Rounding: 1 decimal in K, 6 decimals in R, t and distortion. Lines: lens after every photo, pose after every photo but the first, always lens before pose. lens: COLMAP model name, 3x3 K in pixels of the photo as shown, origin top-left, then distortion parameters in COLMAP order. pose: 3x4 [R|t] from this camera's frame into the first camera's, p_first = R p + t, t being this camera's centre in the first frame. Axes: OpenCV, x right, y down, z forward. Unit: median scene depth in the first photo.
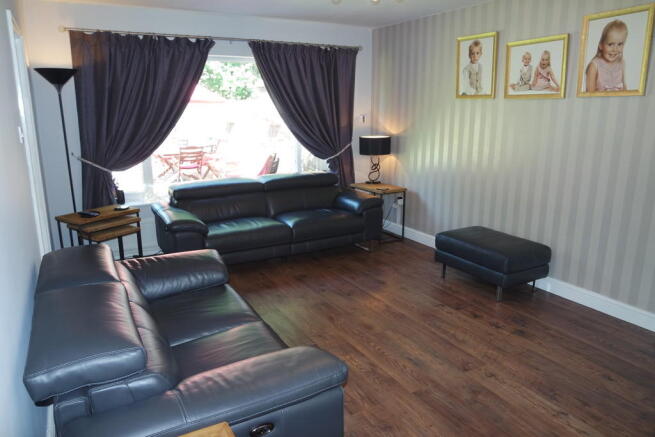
lens RADIAL K [[455.9, 0, 327.5], [0, 455.9, 218.5], [0, 0, 1]] dist [-0.094165, 0.087411]
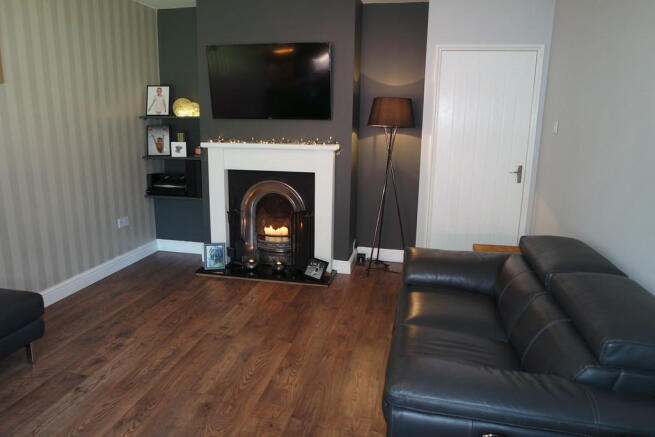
lens RADIAL K [[455.9, 0, 327.5], [0, 455.9, 218.5], [0, 0, 1]] dist [-0.094165, 0.087411]
pose [[-0.745893, -0.162899, 0.645838, -0.494439], [0.137221, 0.911250, 0.388323, -0.296010], [-0.651777, 0.378270, -0.657342, 1.336733]]
